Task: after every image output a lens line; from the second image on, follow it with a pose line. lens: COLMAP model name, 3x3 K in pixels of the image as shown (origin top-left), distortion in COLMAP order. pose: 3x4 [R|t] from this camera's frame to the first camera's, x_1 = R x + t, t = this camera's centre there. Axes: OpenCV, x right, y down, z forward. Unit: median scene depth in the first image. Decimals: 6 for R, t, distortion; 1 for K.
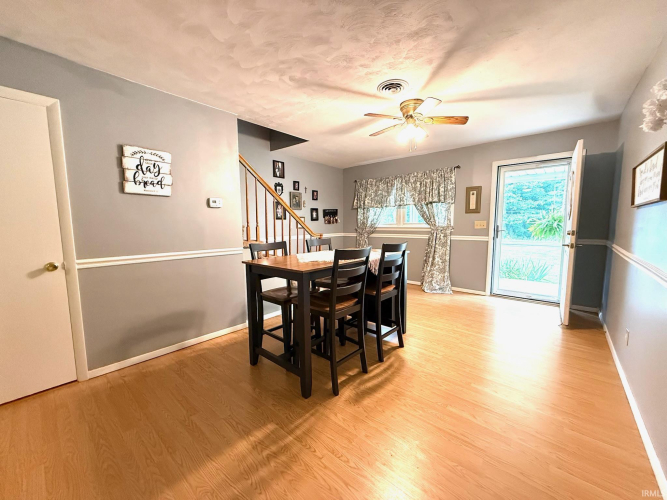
lens RADIAL K [[264.6, 0, 330.1], [0, 264.6, 250.0], [0, 0, 1]] dist [0.000817, -0.000224]
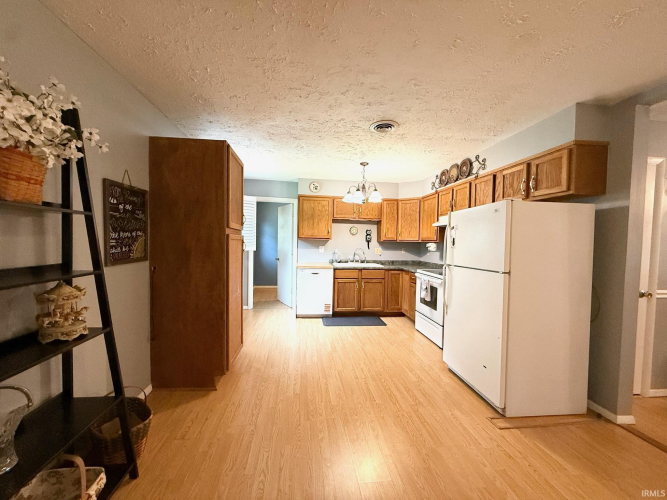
lens RADIAL K [[264.6, 0, 331.7], [0, 264.6, 250.3], [0, 0, 1]] dist [0.000817, -0.000224]
pose [[0.739289, 0.042206, -0.672064, -0.549800], [-0.094069, 0.994721, -0.041010, 0.020222], [0.666785, 0.093539, 0.739356, -0.366226]]
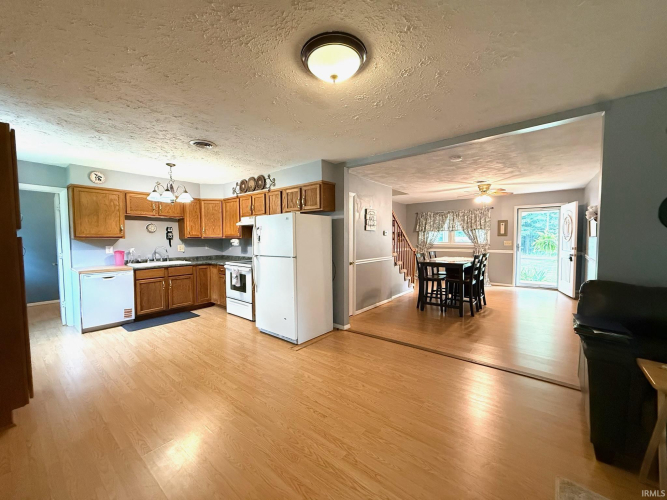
lens RADIAL K [[264.6, 0, 331.2], [0, 264.6, 250.1], [0, 0, 1]] dist [0.000817, -0.000224]
pose [[0.999315, -0.001992, 0.036962, -0.556049], [0.004071, 0.998407, -0.056268, 0.033335], [-0.036791, 0.056380, 0.997731, -0.564094]]
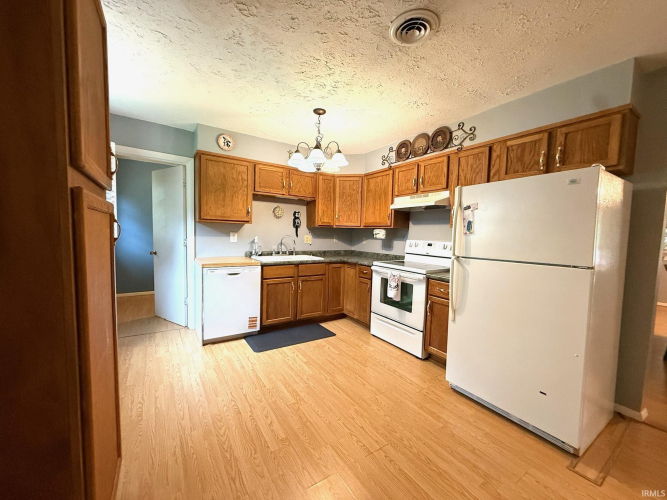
lens RADIAL K [[264.6, 0, 331.5], [0, 264.6, 250.0], [0, 0, 1]] dist [0.000817, -0.000224]
pose [[0.962245, 0.048913, -0.267753, -0.845560], [-0.060251, 0.997594, -0.034289, 0.020495], [0.265432, 0.049127, 0.962877, -0.237699]]
